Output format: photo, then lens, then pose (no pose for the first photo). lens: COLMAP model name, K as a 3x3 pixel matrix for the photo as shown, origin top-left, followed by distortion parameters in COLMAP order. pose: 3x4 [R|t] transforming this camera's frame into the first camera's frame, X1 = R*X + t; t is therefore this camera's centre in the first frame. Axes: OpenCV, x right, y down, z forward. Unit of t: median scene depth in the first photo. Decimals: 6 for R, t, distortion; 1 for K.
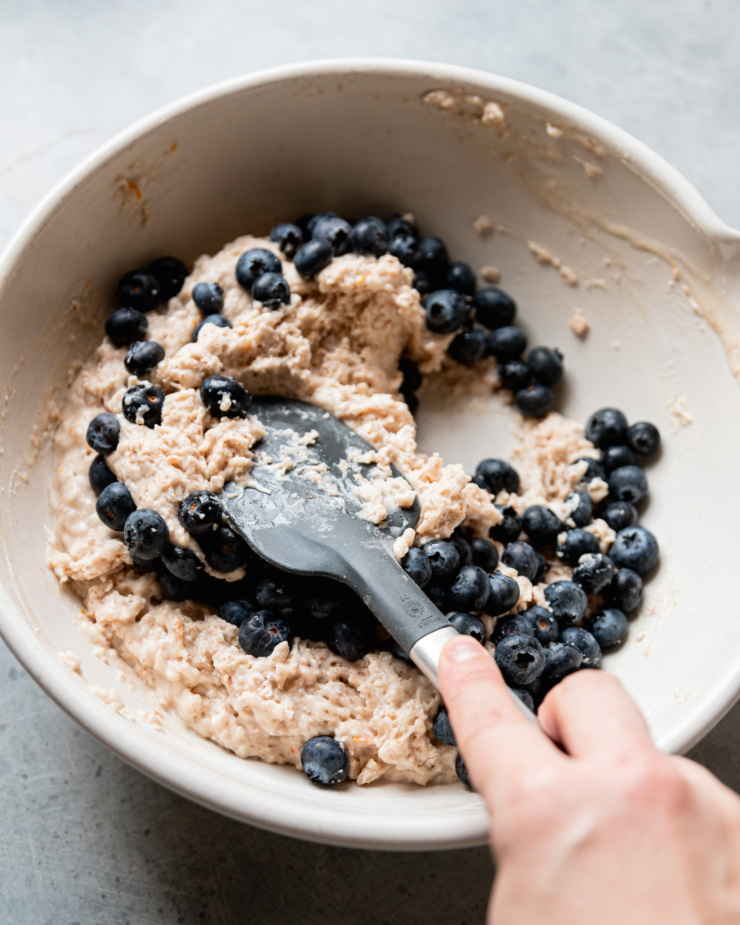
lens RADIAL K [[1337.6, 0, 370.7], [0, 1337.6, 462.4], [0, 0, 1]] dist [-0.081140, 0.000000]
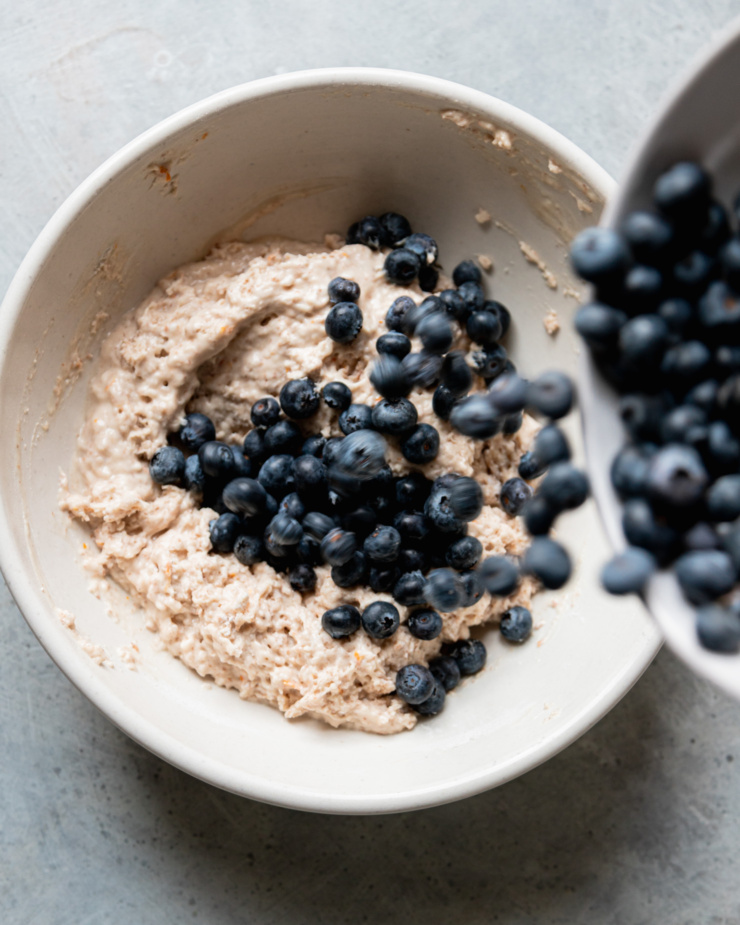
lens RADIAL K [[1337.6, 0, 369.3], [0, 1337.6, 463.7], [0, 0, 1]] dist [-0.081140, 0.000000]
pose [[0.987791, 0.155605, -0.007516, 0.037513], [-0.146234, 0.942776, 0.299649, -0.351404], [0.053713, -0.294891, 0.954020, -0.121151]]
